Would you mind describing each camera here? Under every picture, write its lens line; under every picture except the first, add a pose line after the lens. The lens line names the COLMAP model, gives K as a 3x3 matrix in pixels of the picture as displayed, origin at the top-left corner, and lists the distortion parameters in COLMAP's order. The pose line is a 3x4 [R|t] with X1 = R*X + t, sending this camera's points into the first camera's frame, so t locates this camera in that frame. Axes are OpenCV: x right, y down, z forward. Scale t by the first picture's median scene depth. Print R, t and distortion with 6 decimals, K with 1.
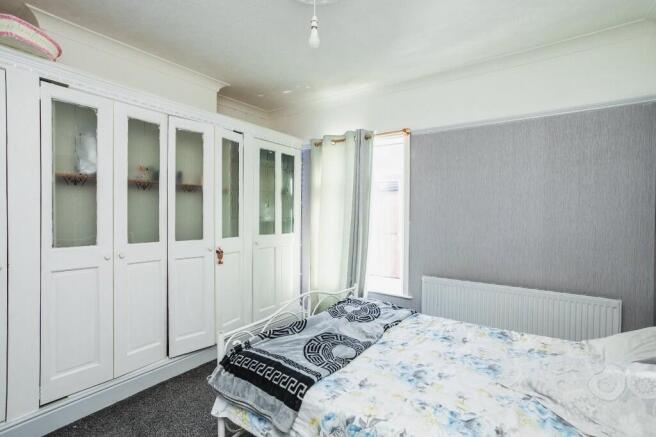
lens RADIAL K [[308.4, 0, 324.7], [0, 308.4, 215.2], [0, 0, 1]] dist [-0.024861, 0.000430]
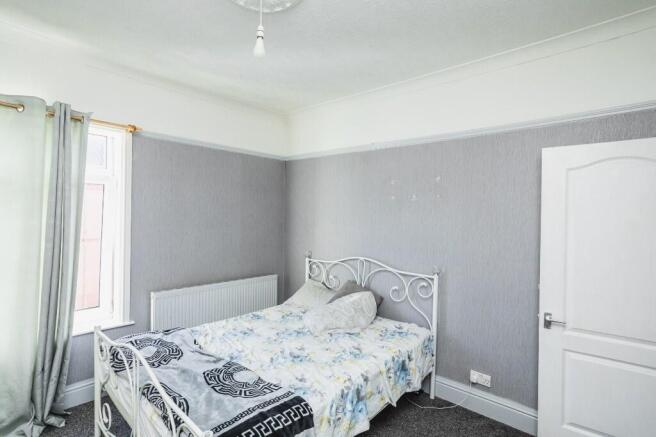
lens RADIAL K [[308.4, 0, 324.7], [0, 308.4, 215.2], [0, 0, 1]] dist [-0.024861, 0.000430]
pose [[0.151756, -0.004432, 0.988408, -0.754548], [-0.007290, 0.999958, 0.005603, -0.065656], [-0.988391, -0.008055, 0.151718, 0.538189]]
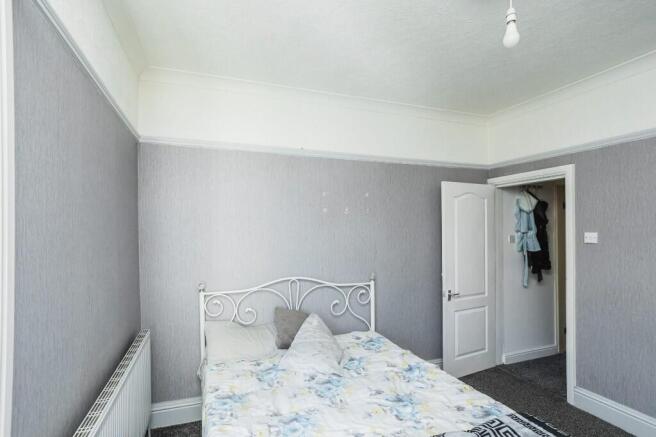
lens RADIAL K [[307.3, 0, 327.2], [0, 307.3, 228.3], [0, 0, 1]] dist [-0.062741, 0.000107]
pose [[-0.765903, -0.001647, 0.642953, -0.144799], [0.005276, 0.999947, 0.008847, -0.071659], [-0.642934, 0.010168, -0.765854, 1.543154]]
